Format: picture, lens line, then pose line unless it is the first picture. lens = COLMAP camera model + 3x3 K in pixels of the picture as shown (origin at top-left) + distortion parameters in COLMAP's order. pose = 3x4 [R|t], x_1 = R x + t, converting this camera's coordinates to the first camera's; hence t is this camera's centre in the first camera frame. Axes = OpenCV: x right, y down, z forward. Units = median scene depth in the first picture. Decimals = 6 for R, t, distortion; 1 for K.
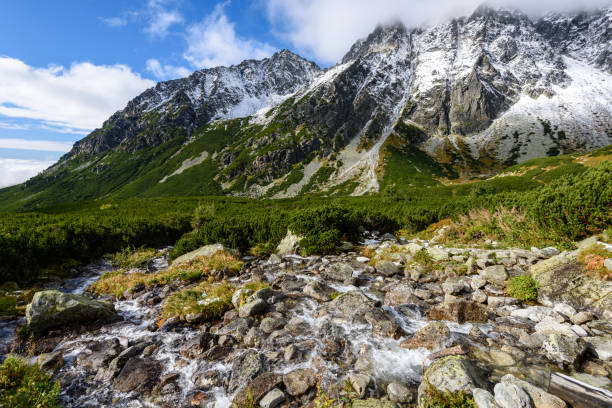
lens RADIAL K [[276.9, 0, 306.0], [0, 276.9, 204.0], [0, 0, 1]] dist [0.026506, -0.015869]
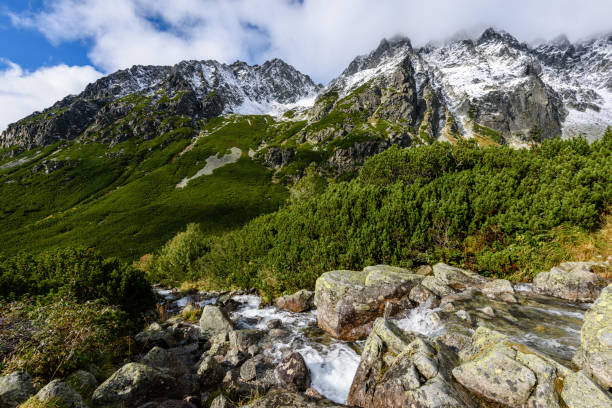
lens RADIAL K [[276.1, 0, 306.0], [0, 276.1, 204.0], [0, 0, 1]] dist [0.033229, -0.020699]
pose [[0.976463, 0.000647, 0.215682, -0.302505], [0.025886, 0.992416, -0.120171, 0.026917], [-0.214124, 0.122926, 0.969041, 0.297826]]
